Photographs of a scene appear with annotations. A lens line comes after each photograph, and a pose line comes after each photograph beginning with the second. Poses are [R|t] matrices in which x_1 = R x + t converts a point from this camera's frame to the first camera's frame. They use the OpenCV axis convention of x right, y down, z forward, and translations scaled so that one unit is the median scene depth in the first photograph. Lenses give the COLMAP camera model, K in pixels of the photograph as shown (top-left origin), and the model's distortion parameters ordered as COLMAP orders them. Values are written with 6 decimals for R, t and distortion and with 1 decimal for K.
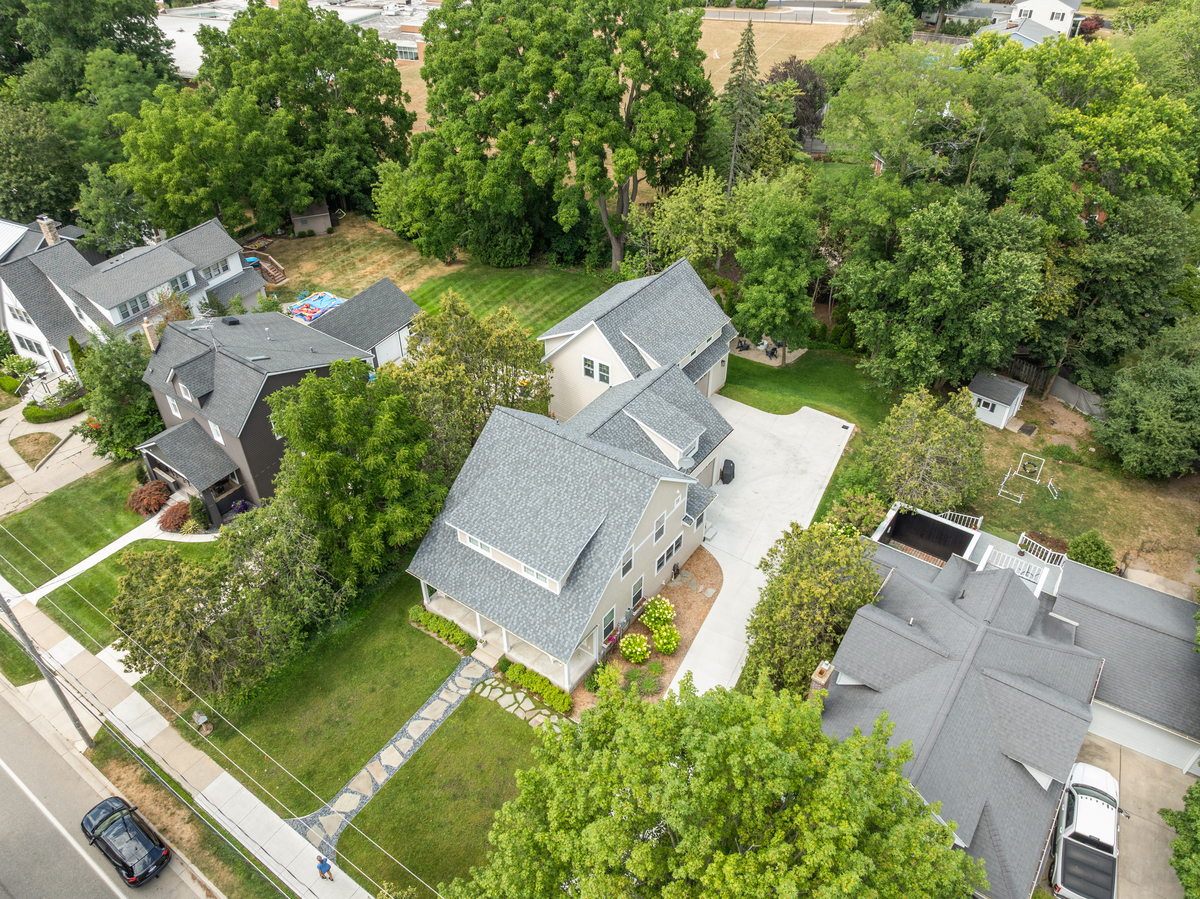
lens RADIAL K [[844.4, 0, 600.4], [0, 844.4, 448.9], [0, 0, 1]] dist [-0.031065, -0.001460]
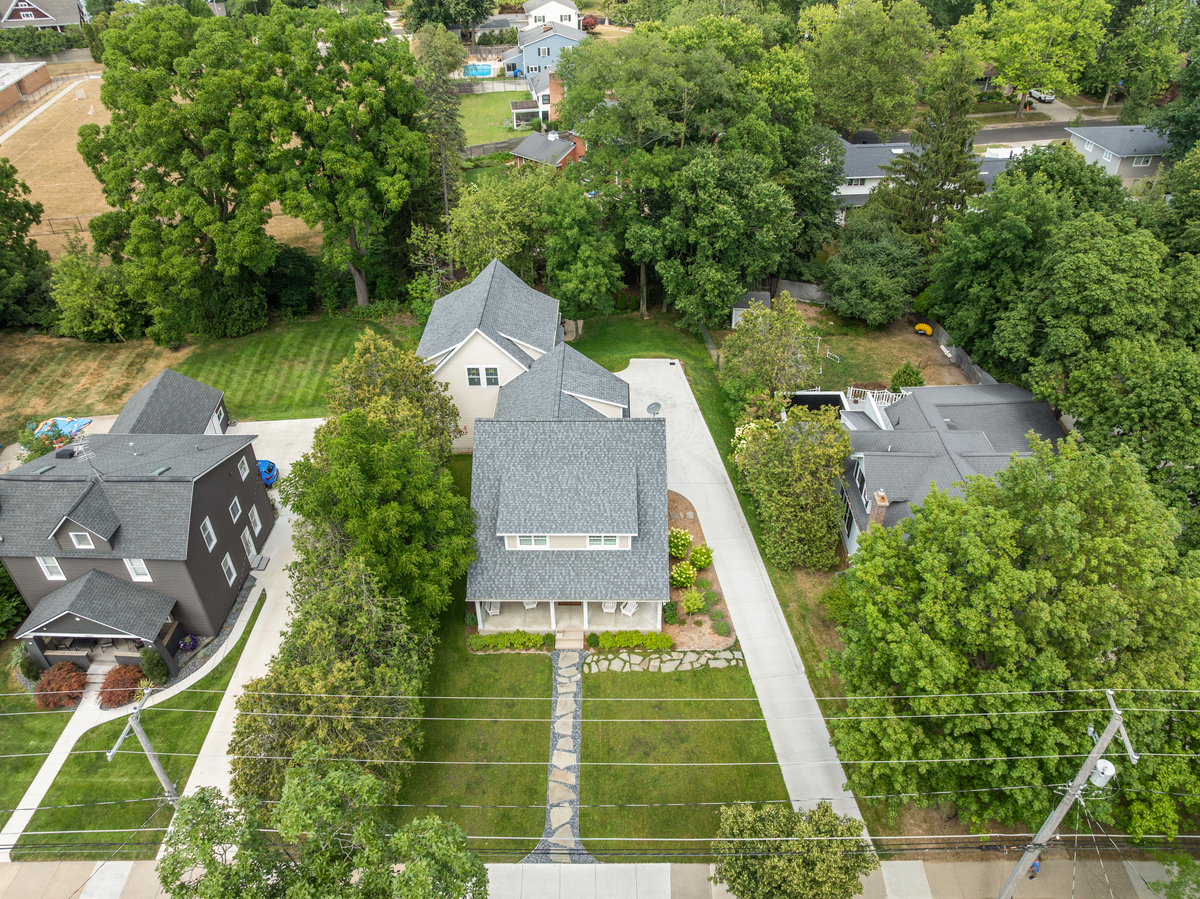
lens RADIAL K [[844.4, 0, 600.7], [0, 844.4, 450.2], [0, 0, 1]] dist [-0.031065, -0.001460]
pose [[0.822401, -0.337300, 0.458131, -0.399310], [0.352172, 0.934278, 0.055673, -0.015312], [-0.446801, 0.115555, 0.887139, 0.028145]]
